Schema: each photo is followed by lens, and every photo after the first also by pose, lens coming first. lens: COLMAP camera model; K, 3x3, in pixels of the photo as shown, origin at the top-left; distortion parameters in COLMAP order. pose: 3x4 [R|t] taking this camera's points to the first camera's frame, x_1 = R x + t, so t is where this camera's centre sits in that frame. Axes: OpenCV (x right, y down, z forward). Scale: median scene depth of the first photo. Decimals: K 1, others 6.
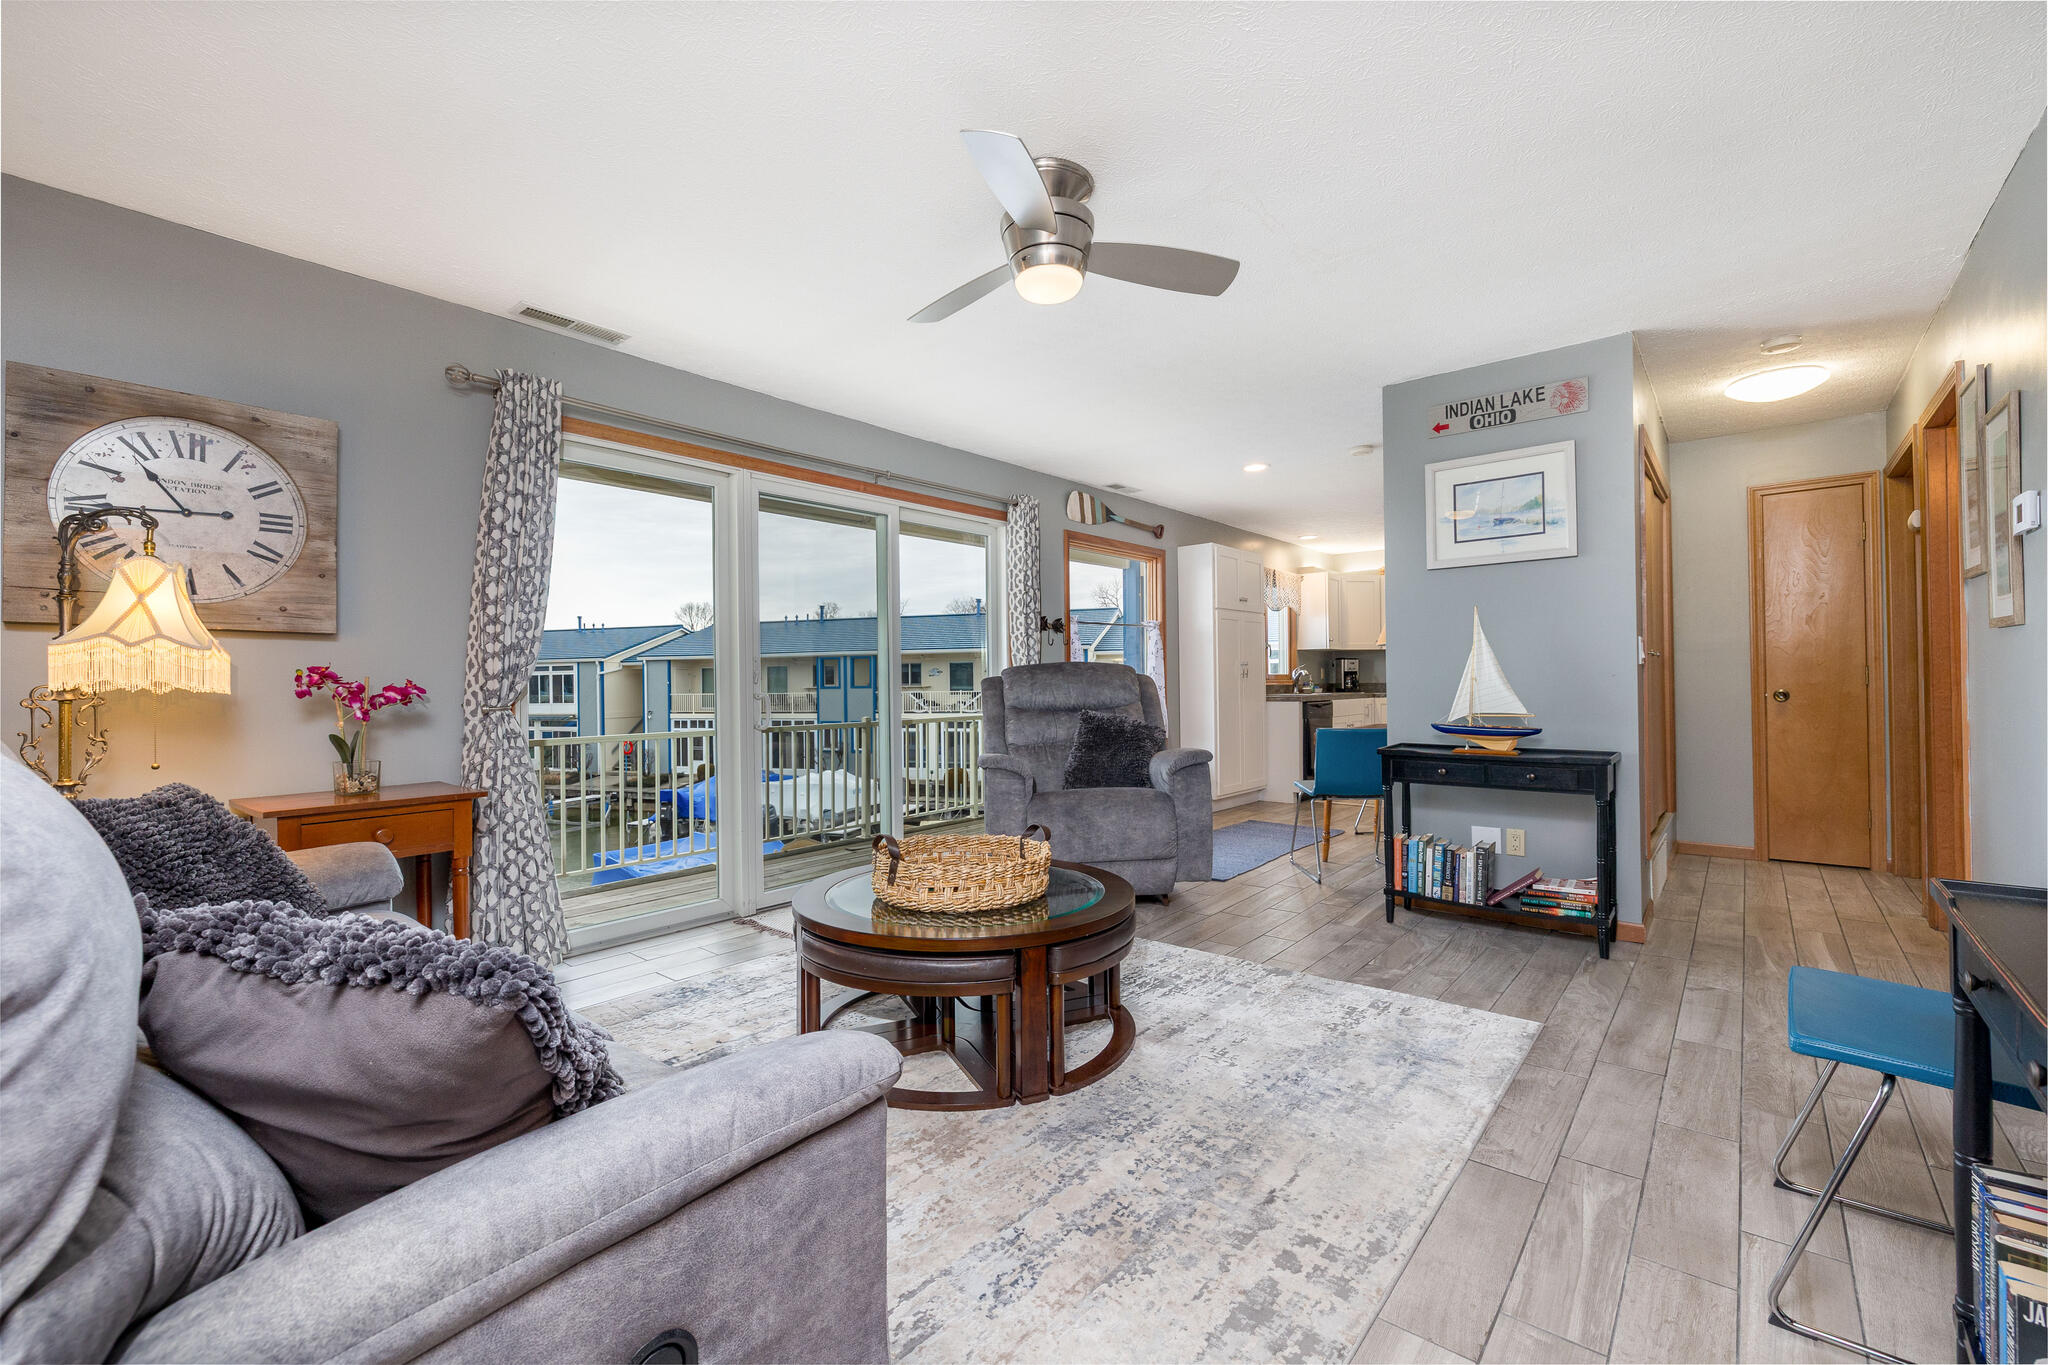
lens RADIAL K [[858.2, 0, 1030.4], [0, 858.2, 679.6], [0, 0, 1]] dist [-0.001447, 0.000322]
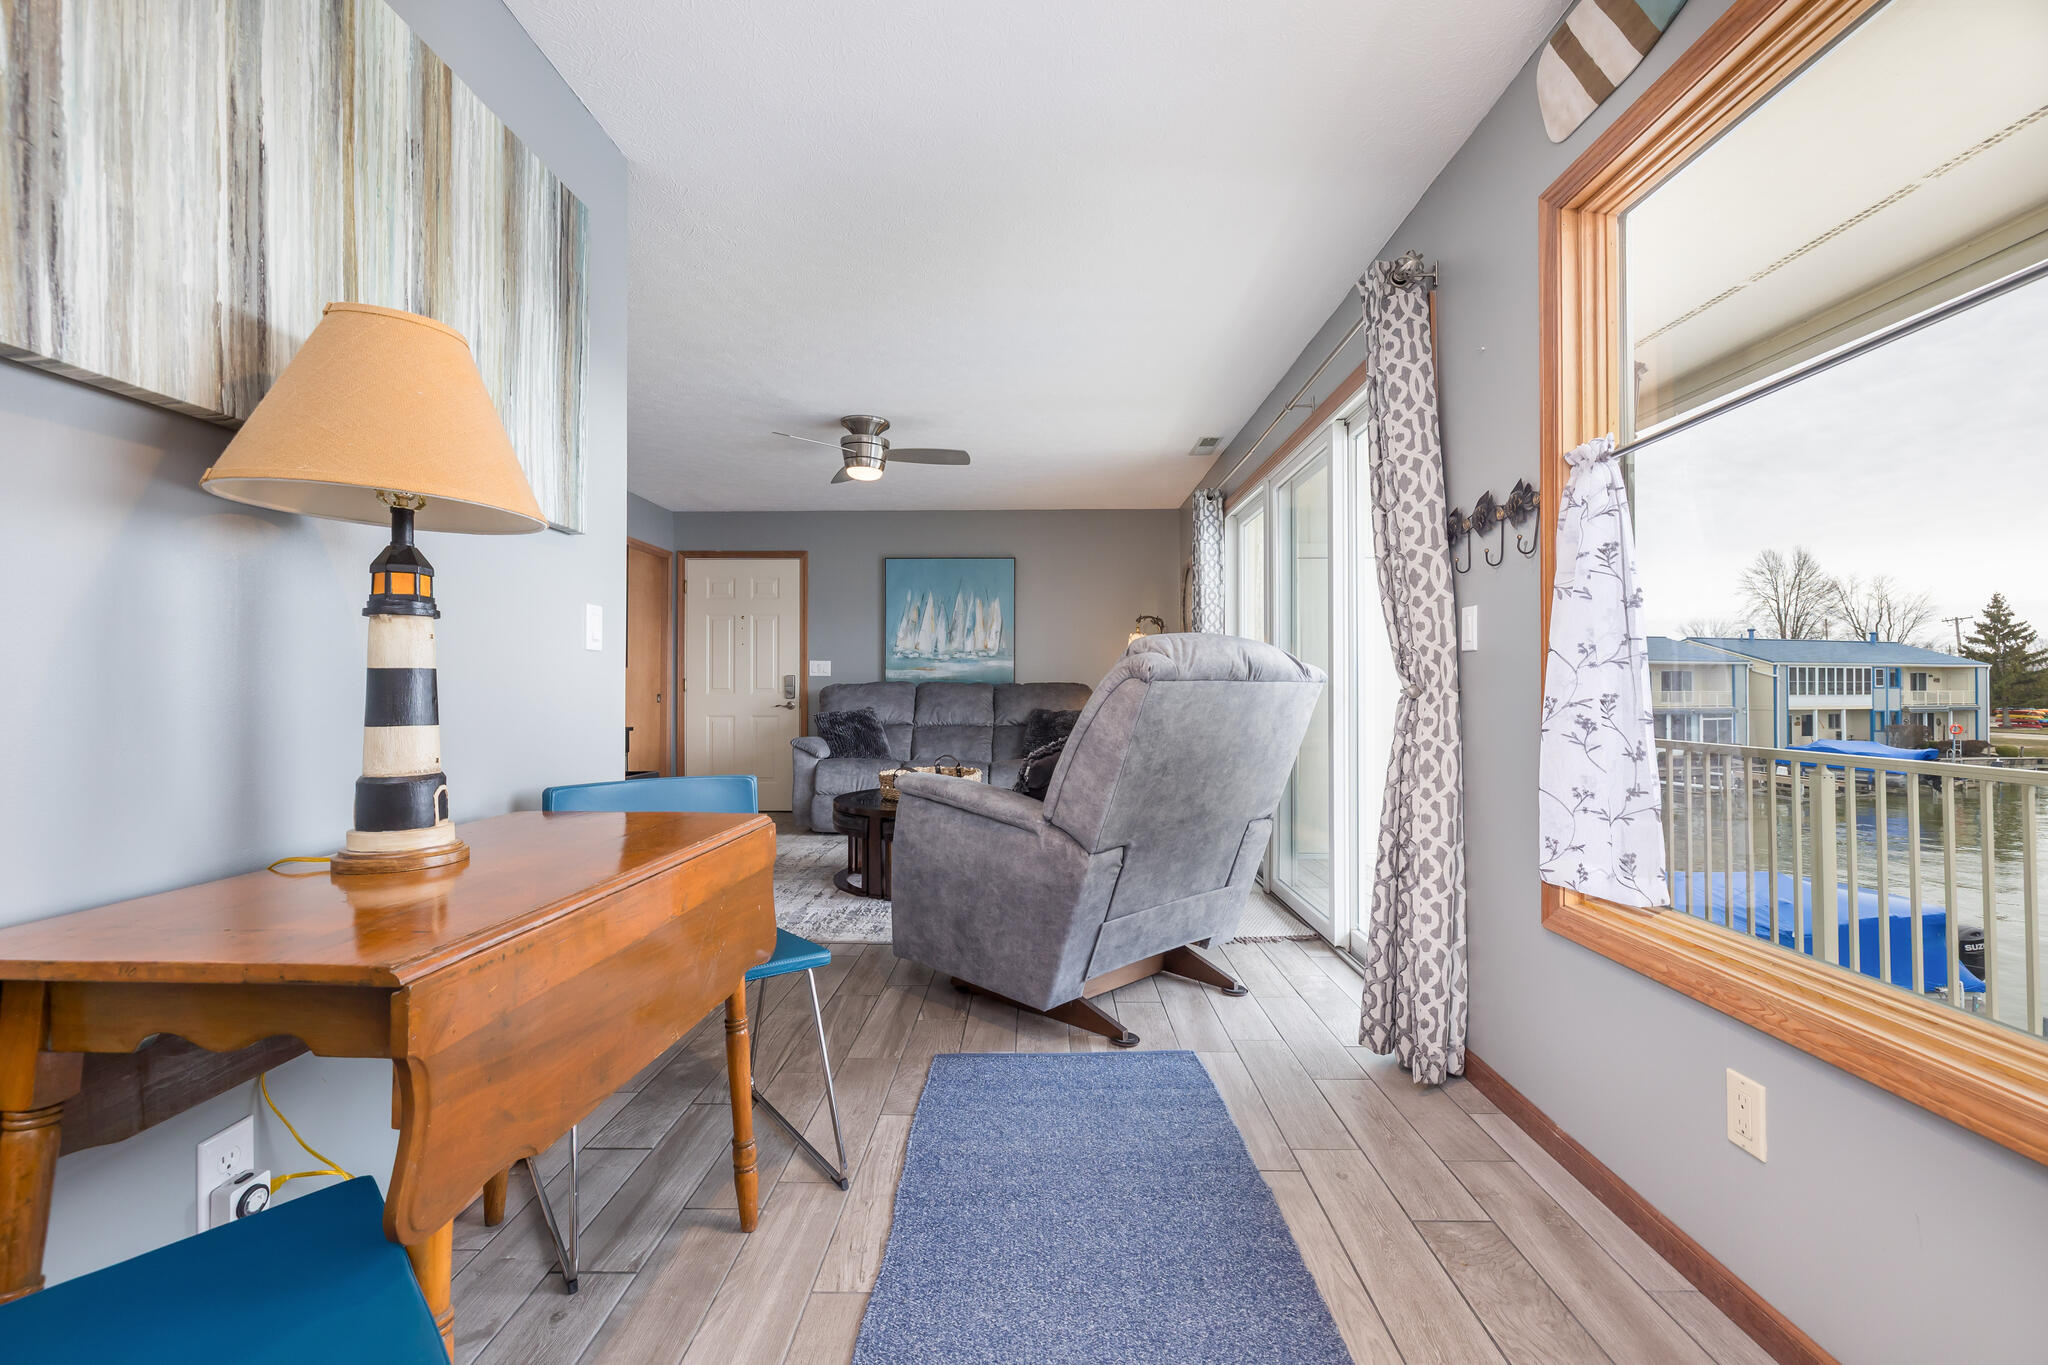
lens RADIAL K [[858.2, 0, 1024.8], [0, 858.2, 686.2], [0, 0, 1]] dist [-0.001447, 0.000322]
pose [[-0.777293, 0.009122, -0.629073, 0.627290], [0.009368, 0.999952, 0.002924, 0.012325], [0.629069, -0.003620, -0.777341, 1.779555]]
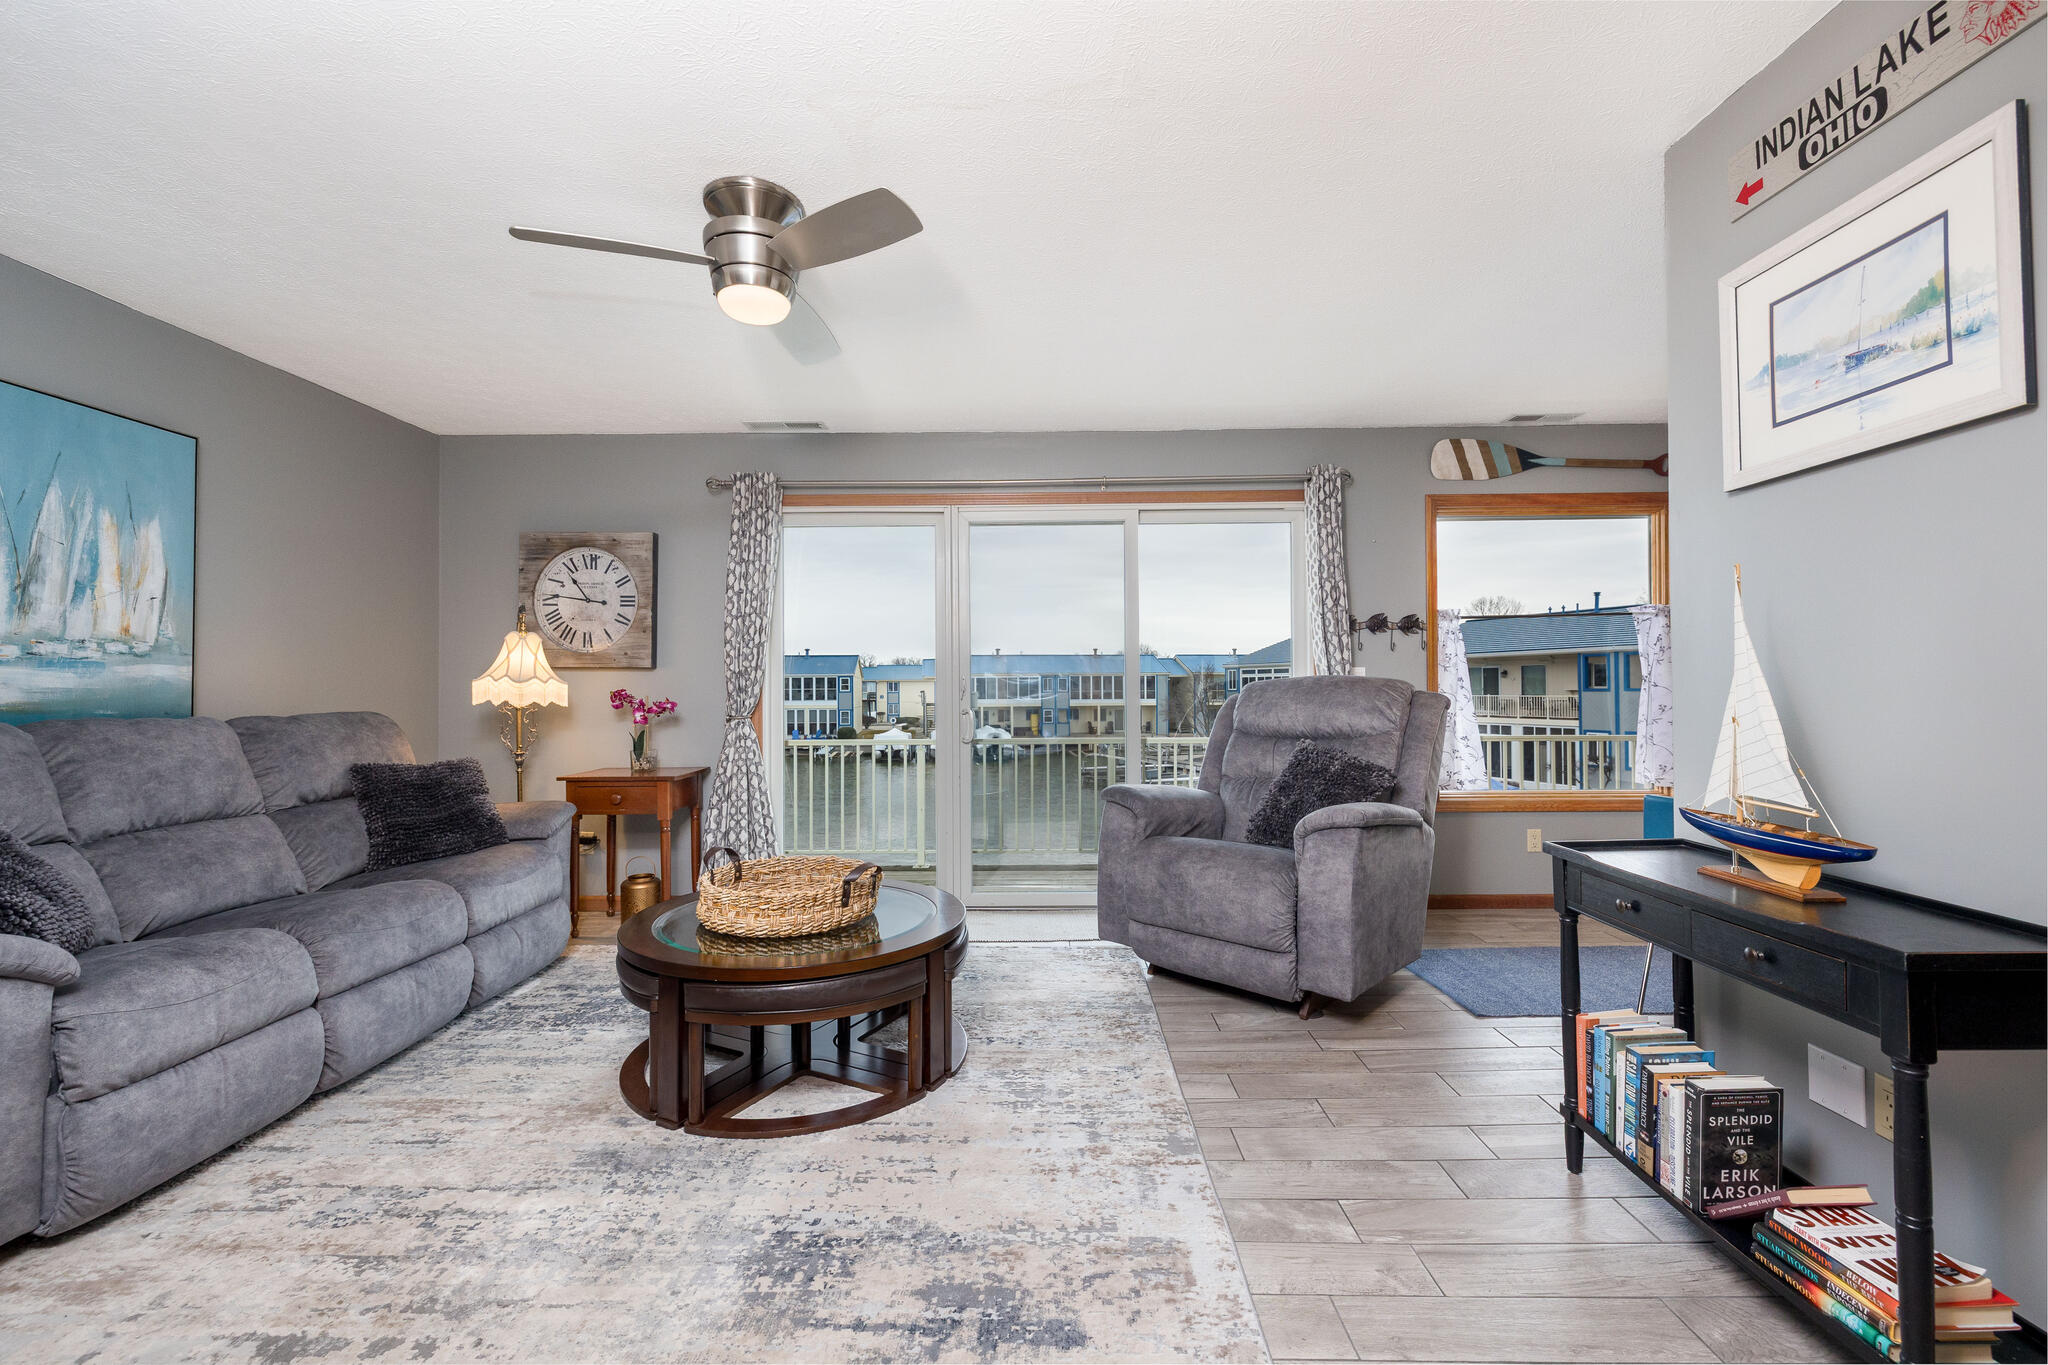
lens RADIAL K [[858.2, 0, 1029.2], [0, 858.2, 678.9], [0, 0, 1]] dist [-0.001447, 0.000322]
pose [[0.629511, -0.000612, -0.776991, 0.637466], [0.001274, 0.999999, 0.000245, -0.024118], [0.776990, -0.001144, 0.629512, 0.412678]]
